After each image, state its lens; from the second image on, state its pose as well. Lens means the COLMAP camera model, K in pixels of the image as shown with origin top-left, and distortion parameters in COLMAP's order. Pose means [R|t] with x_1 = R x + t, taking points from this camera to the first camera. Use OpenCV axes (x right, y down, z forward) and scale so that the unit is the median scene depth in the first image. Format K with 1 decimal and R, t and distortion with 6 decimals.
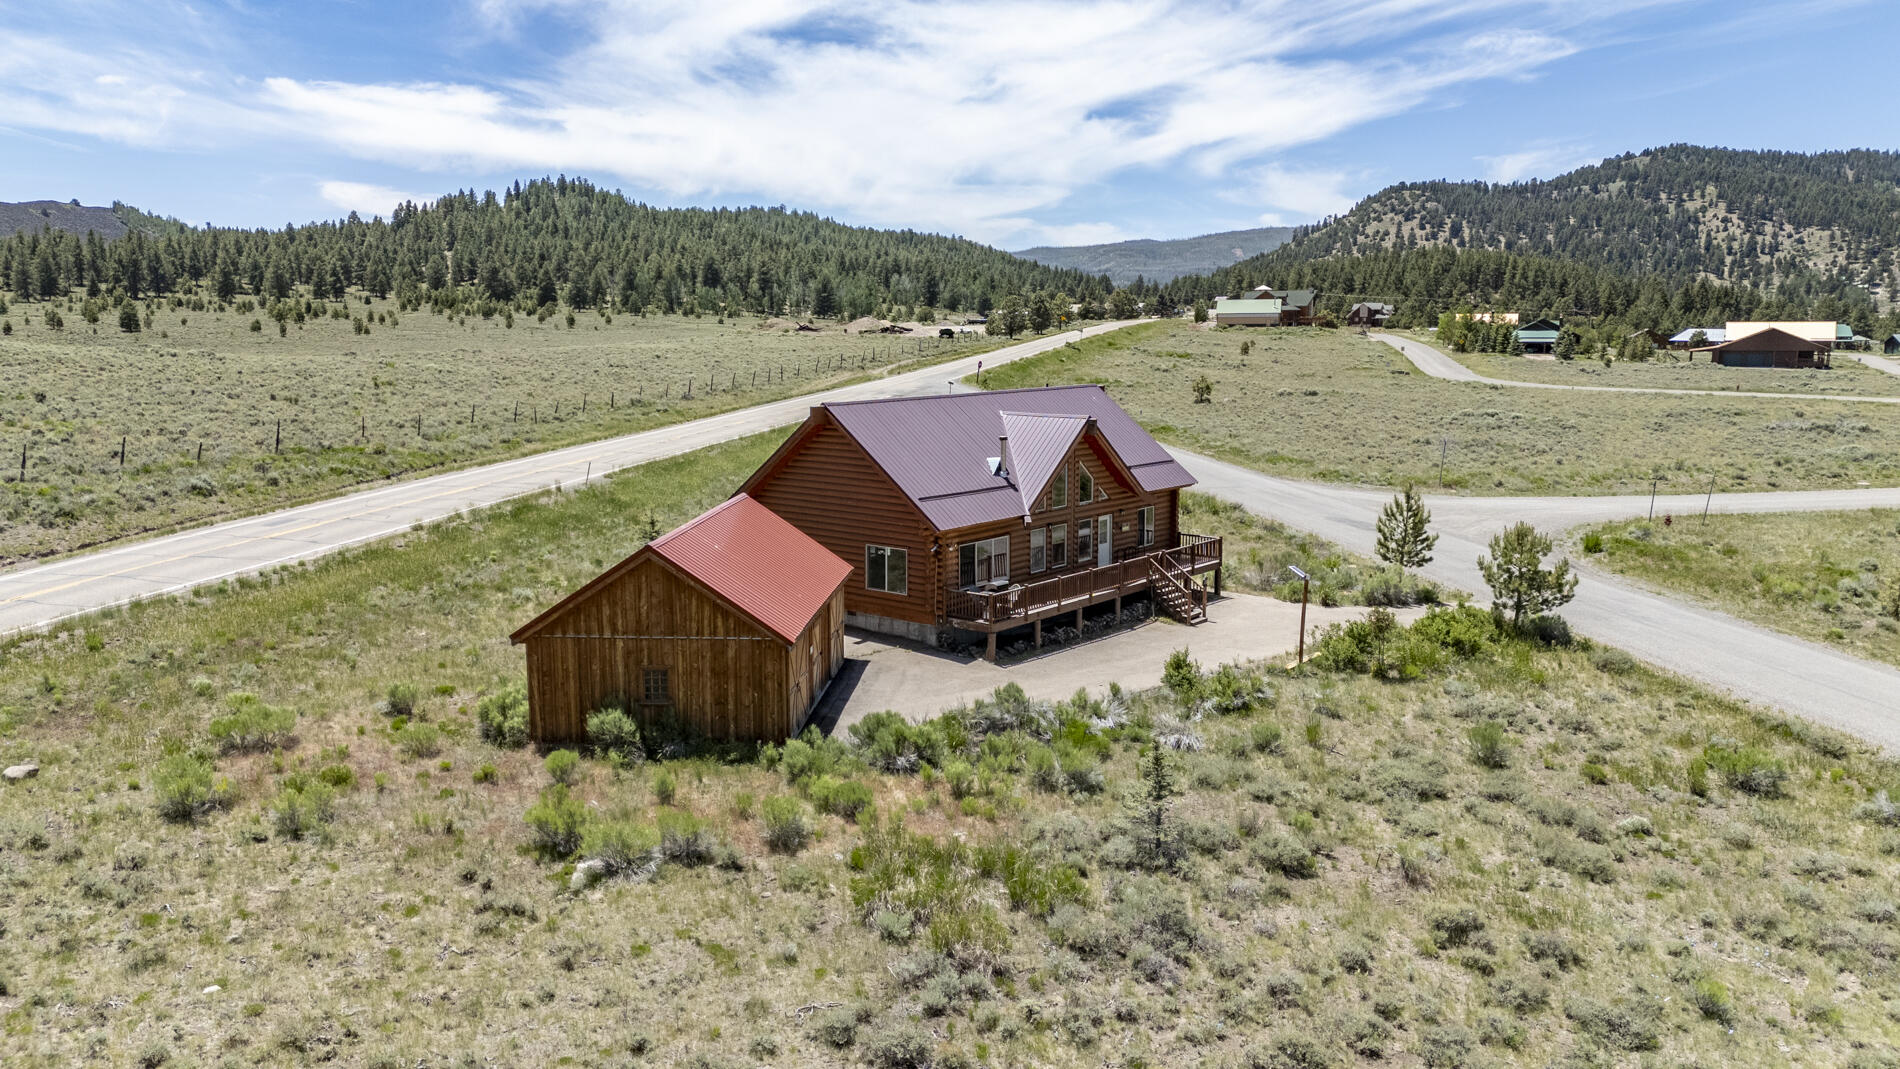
lens RADIAL K [[1383.7, 0, 970.2], [0, 1383.7, 526.9], [0, 0, 1]] dist [0.137267, -0.151731]
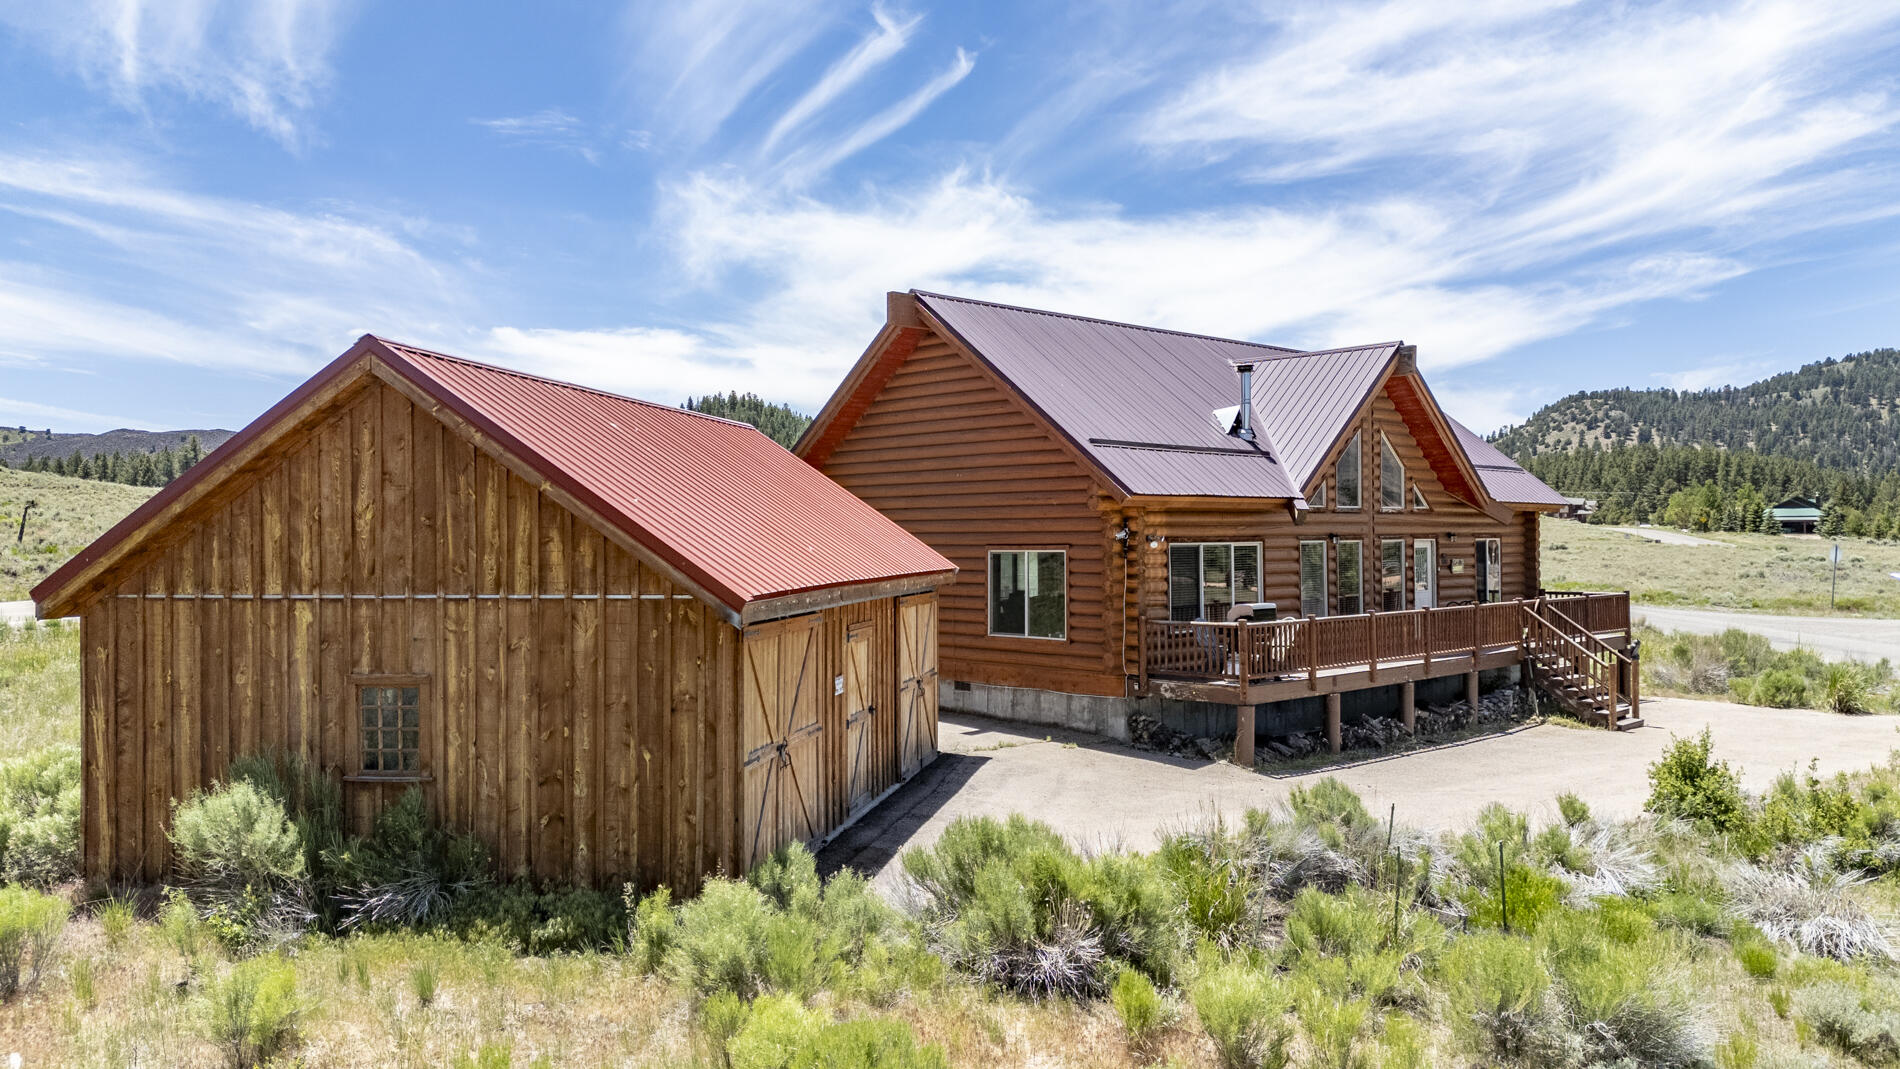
lens RADIAL K [[1393.4, 0, 942.3], [0, 1393.4, 526.5], [0, 0, 1]] dist [0.098804, -0.093902]
pose [[0.990794, -0.010113, -0.134999, -0.022171], [-0.010412, 0.988560, -0.150467, 0.088714], [0.134976, 0.150487, 0.979354, 0.495445]]
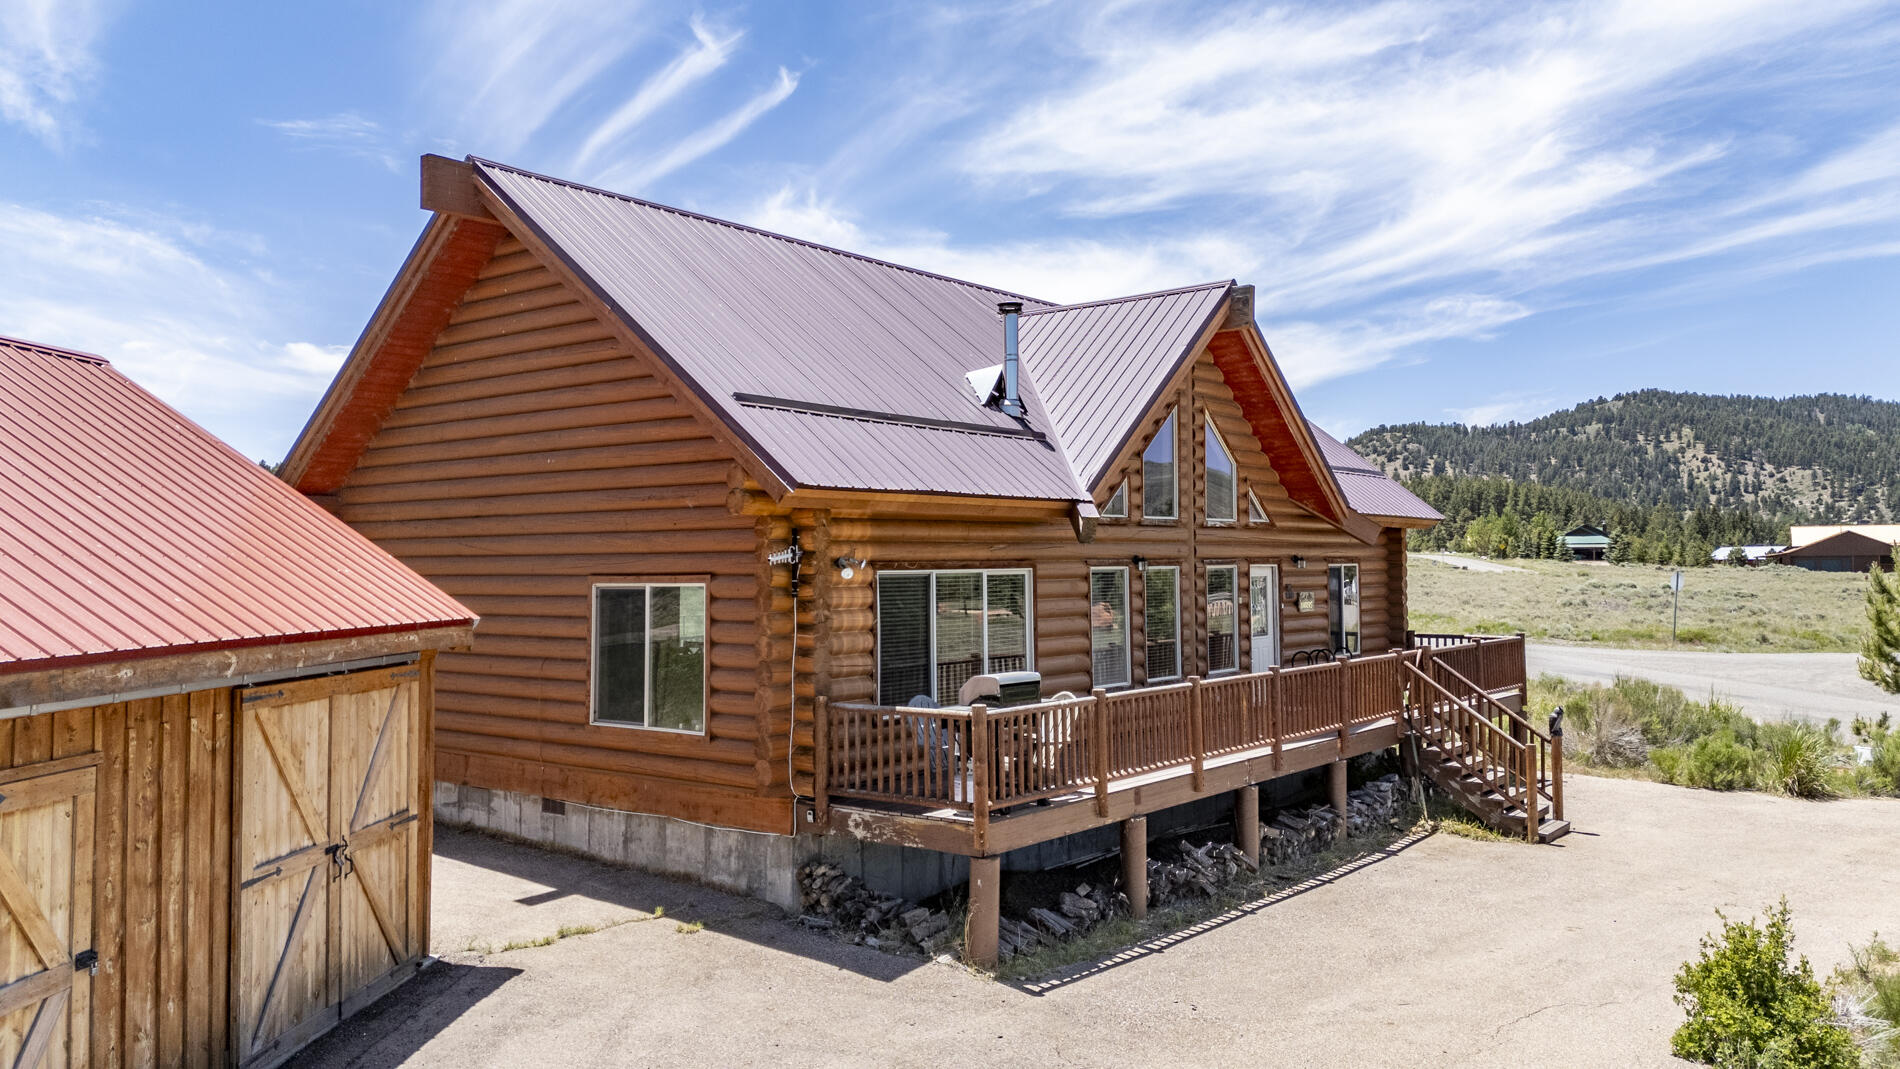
lens RADIAL K [[1401.7, 0, 941.5], [0, 1401.7, 509.2], [0, 0, 1]] dist [0.104302, -0.104101]
pose [[0.999847, -0.010936, -0.013675, 0.011745], [0.008270, 0.983326, -0.181665, 0.059024], [0.015434, 0.181524, 0.983265, 0.707654]]
